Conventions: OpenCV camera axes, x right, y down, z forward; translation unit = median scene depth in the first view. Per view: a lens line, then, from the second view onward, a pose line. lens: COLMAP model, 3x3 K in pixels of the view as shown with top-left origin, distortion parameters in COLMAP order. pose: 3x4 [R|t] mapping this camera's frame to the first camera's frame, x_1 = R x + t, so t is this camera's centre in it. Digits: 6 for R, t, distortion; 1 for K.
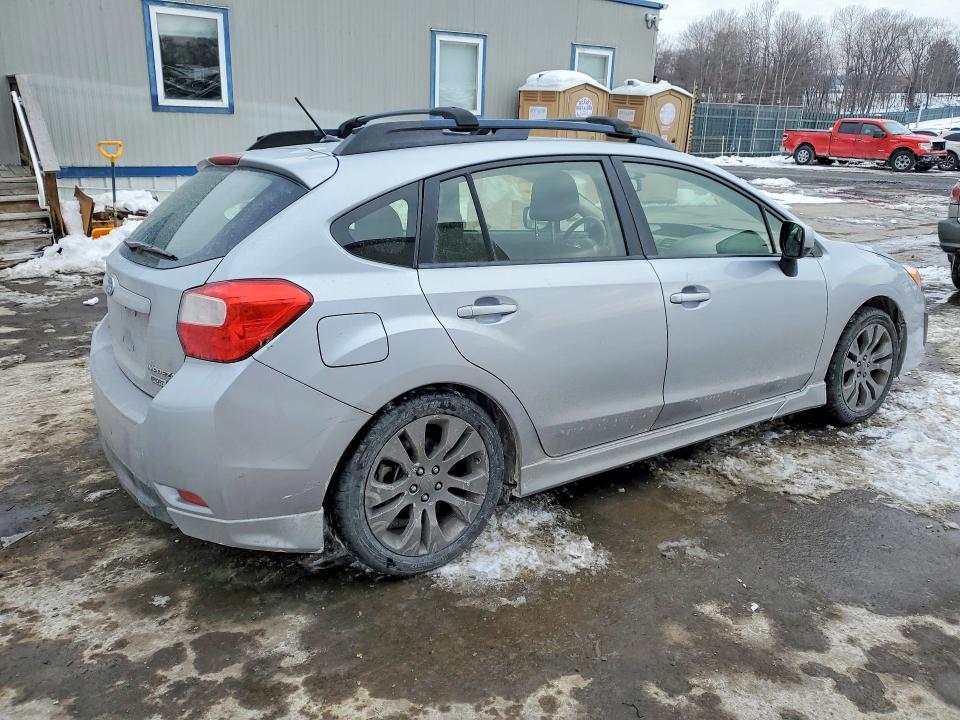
lens RADIAL K [[714.1, 0, 480.0], [0, 714.1, 360.0], [0, 0, 1]] dist [0.013068, 0.002294]
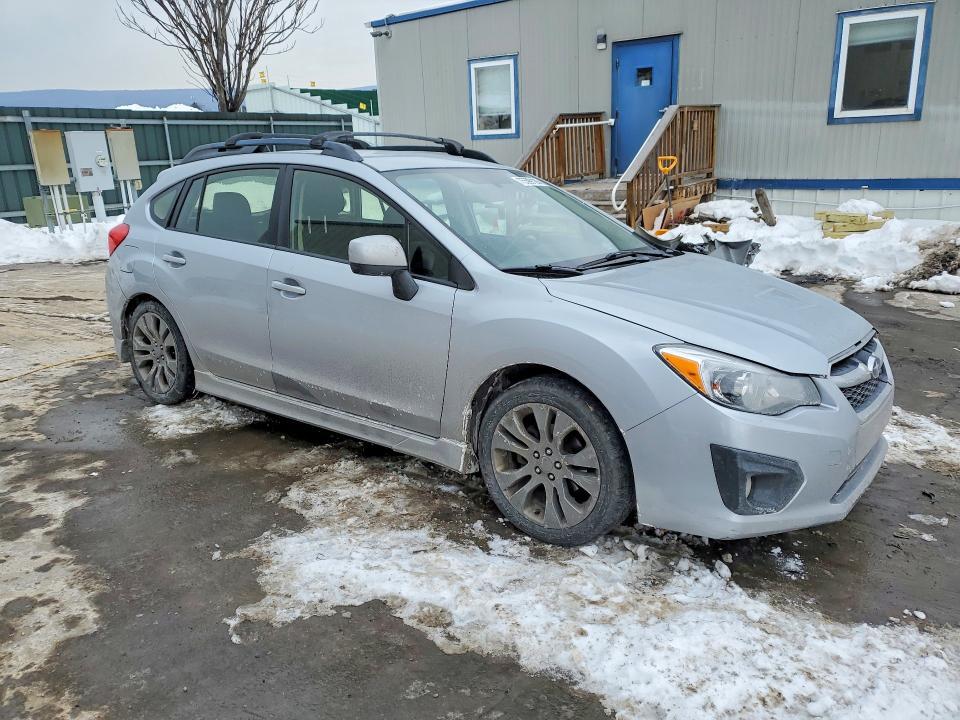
lens RADIAL K [[729.6, 0, 480.0], [0, 729.6, 360.0], [0, 0, 1]] dist [0.029564, 0.001585]
pose [[0.323525, 0.234985, -0.916577, 1.172046], [-0.258238, 0.953827, 0.153385, -0.183956], [0.910299, 0.187071, 0.369269, 0.673876]]
